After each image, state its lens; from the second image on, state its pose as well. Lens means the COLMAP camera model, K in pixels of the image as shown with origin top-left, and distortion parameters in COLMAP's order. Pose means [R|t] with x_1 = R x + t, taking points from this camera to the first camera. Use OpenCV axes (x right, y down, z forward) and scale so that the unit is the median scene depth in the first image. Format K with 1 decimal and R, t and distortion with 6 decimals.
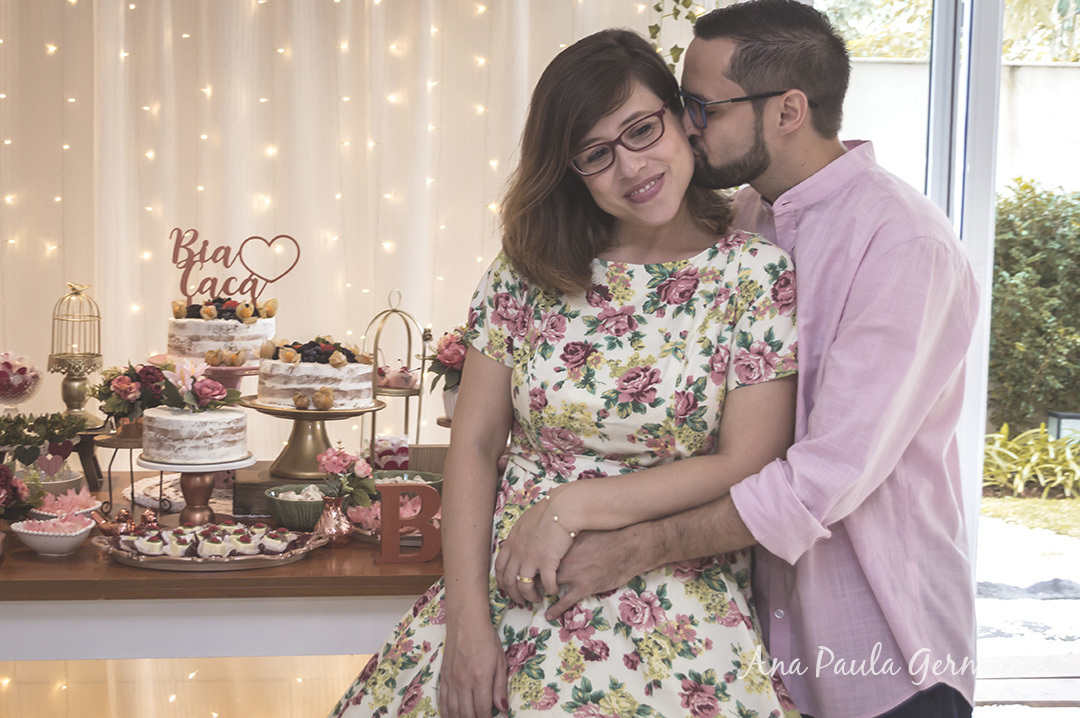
lens RADIAL K [[1584.7, 0, 405.8], [0, 1584.7, 309.9], [0, 0, 1]] dist [0.049533, -0.133564]
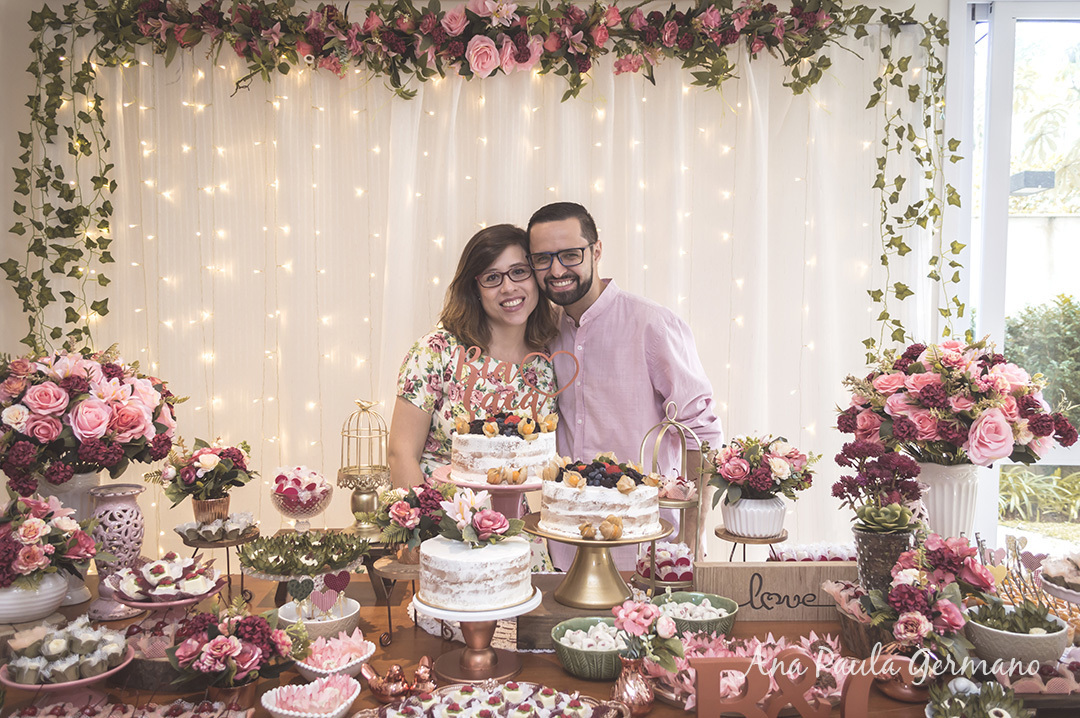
lens RADIAL K [[903.1, 0, 540.8], [0, 903.1, 365.4], [0, 0, 1]] dist [0.054414, -0.051846]
pose [[0.996869, -0.010834, -0.078321, -0.046553], [0.009526, 0.999809, -0.017056, -0.028514], [0.078491, 0.016256, 0.996782, 0.424277]]
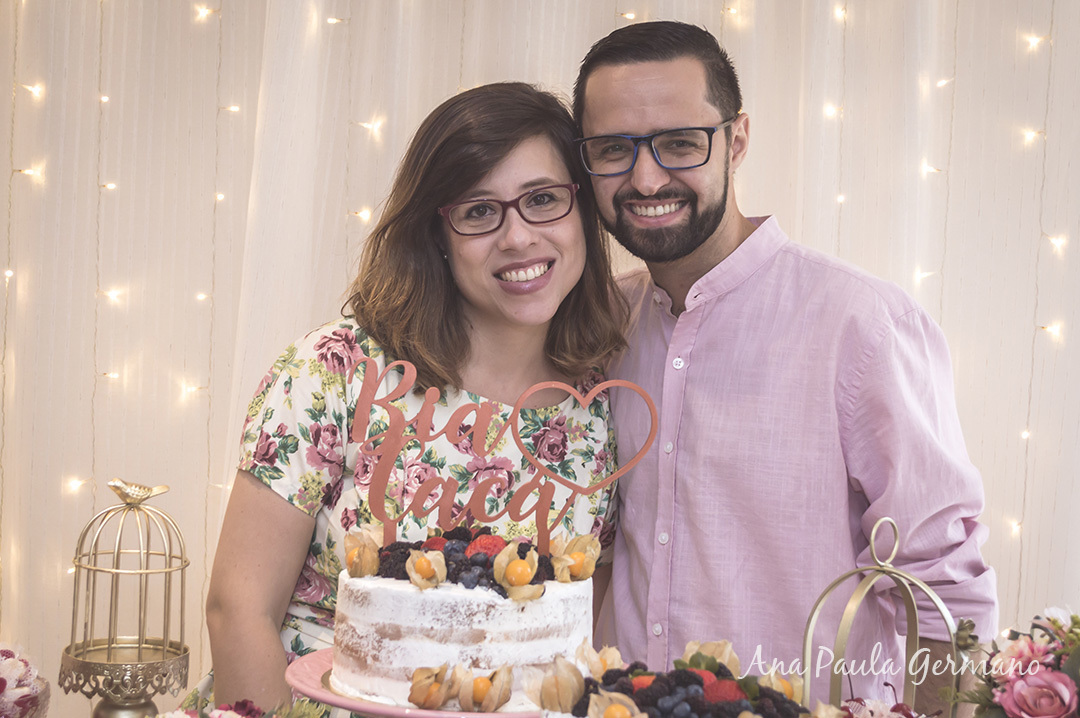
lens RADIAL K [[1752.6, 0, 540.0], [0, 1752.6, 359.0], [0, 0, 1]] dist [0.002666, -0.125250]
pose [[0.989611, 0.024363, -0.141691, -0.033180], [-0.031582, 0.998303, -0.048932, -0.030386], [0.140258, 0.052898, 0.988701, 0.552691]]
